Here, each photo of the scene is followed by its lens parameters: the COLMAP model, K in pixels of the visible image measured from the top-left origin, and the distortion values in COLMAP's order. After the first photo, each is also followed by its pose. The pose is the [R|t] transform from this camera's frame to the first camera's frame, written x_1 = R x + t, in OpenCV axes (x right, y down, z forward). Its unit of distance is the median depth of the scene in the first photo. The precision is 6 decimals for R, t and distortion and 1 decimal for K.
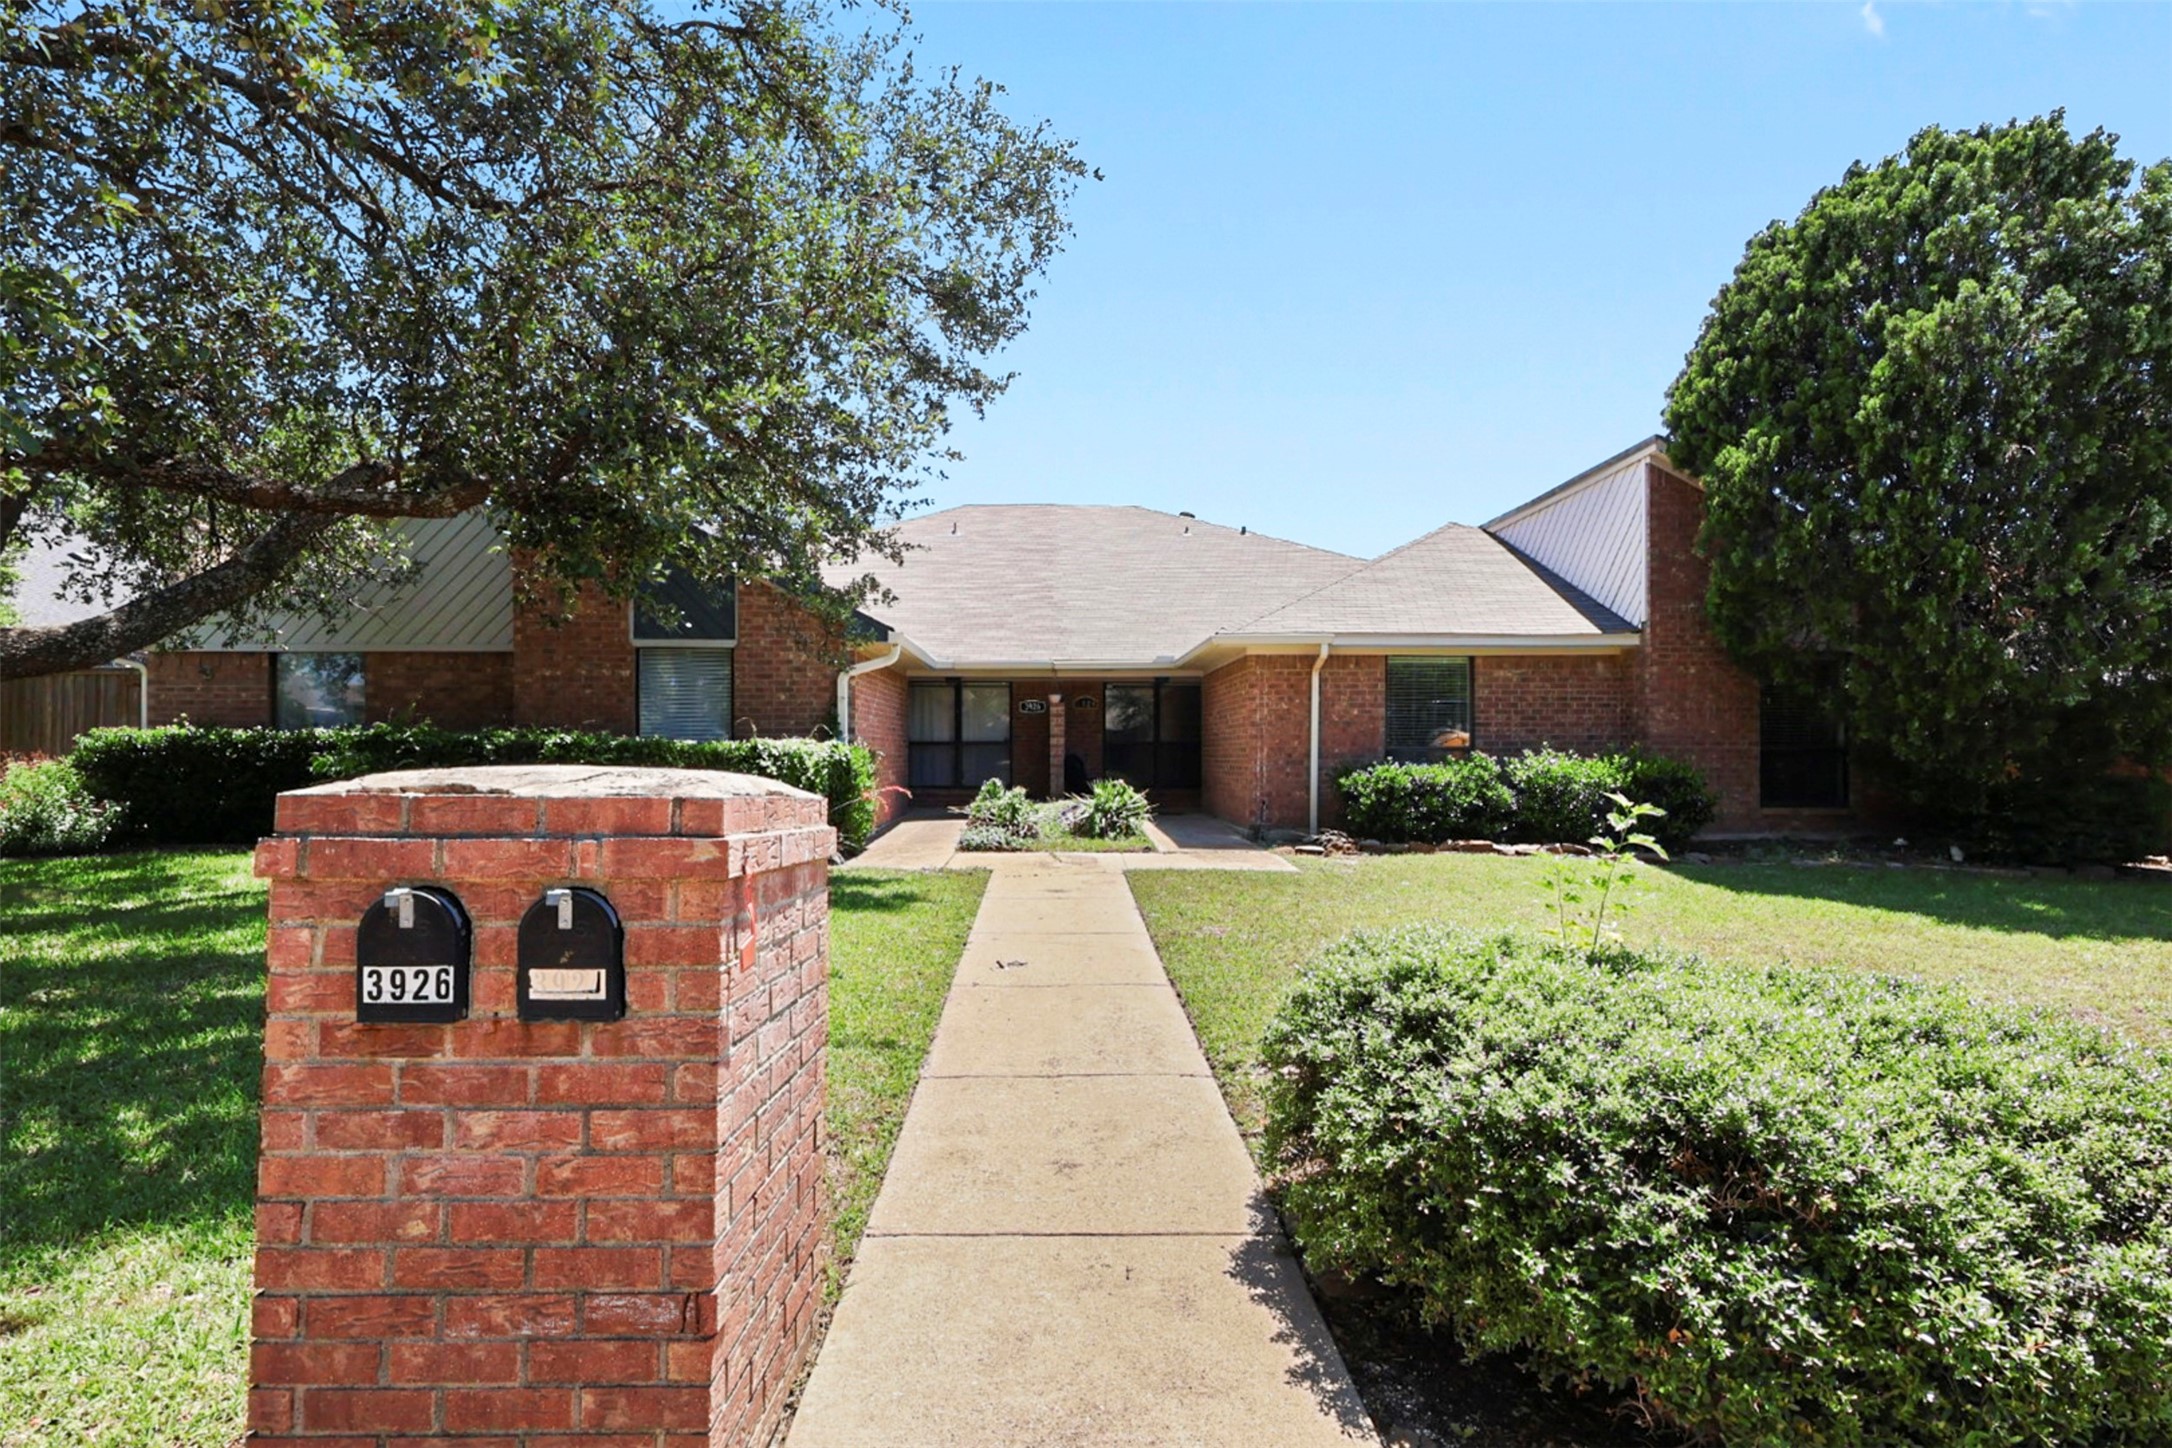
lens RADIAL K [[1033.7, 0, 1083.8], [0, 1033.7, 735.0], [0, 0, 1]] dist [-0.001599, 0.004263]
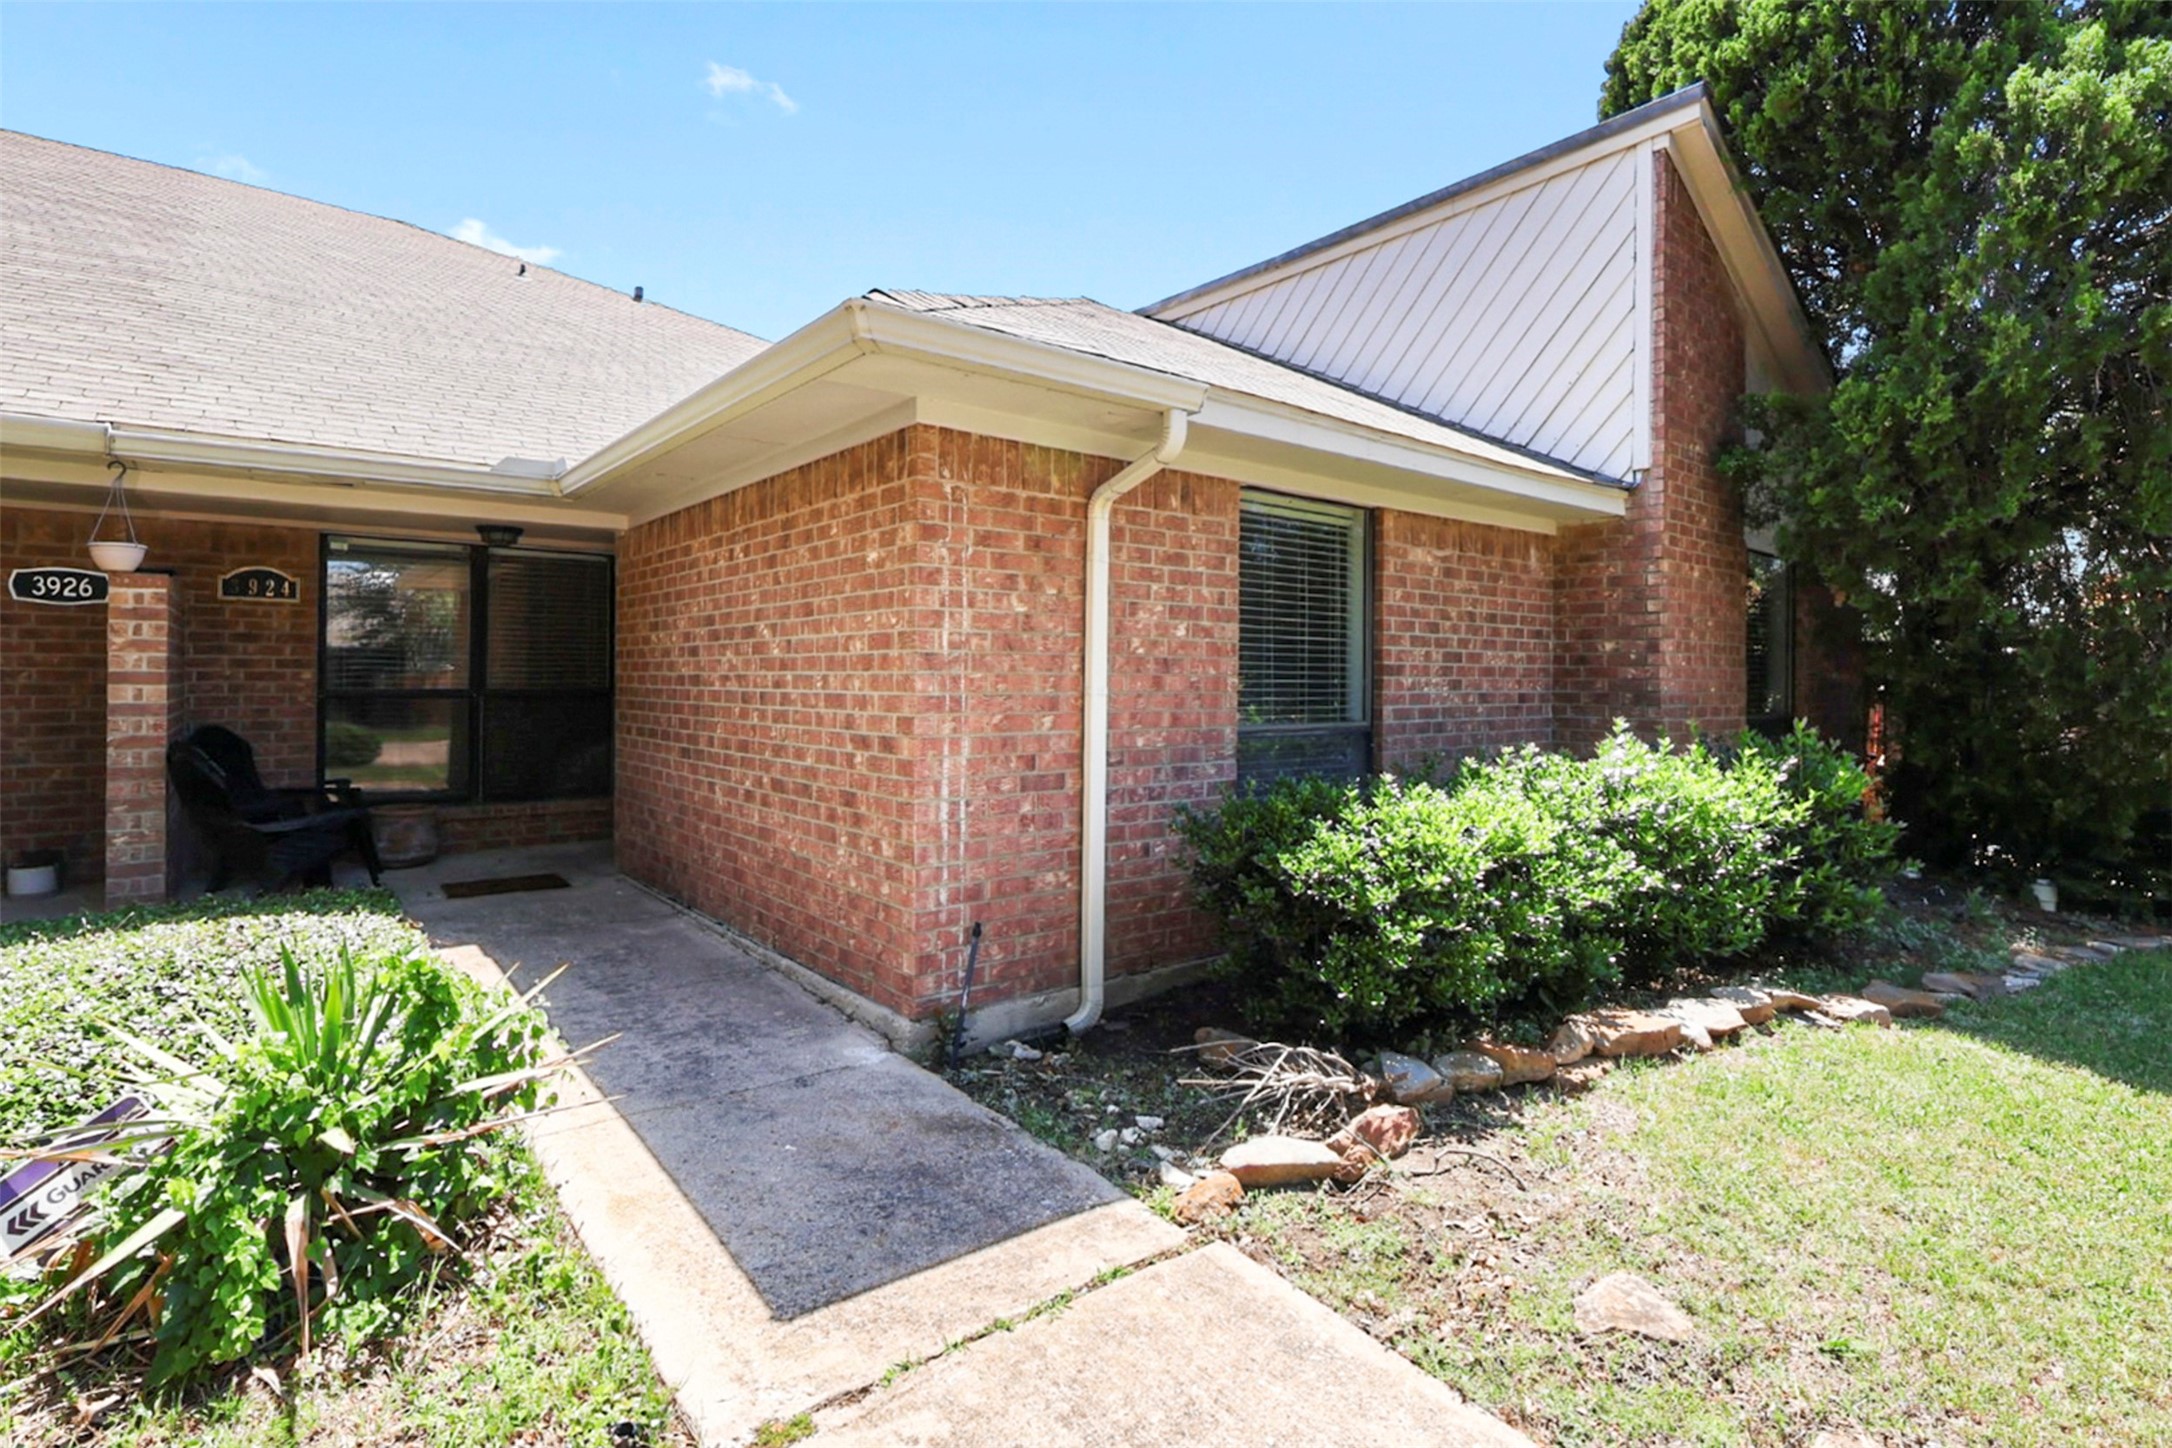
lens RADIAL K [[1033.7, 0, 1077.1], [0, 1033.7, 704.5], [0, 0, 1]] dist [-0.001599, 0.004263]
pose [[0.803021, -0.011902, 0.595832, 0.020561], [-0.016381, 0.998982, 0.042033, -0.011765], [-0.595726, -0.043513, 0.802008, 0.732417]]
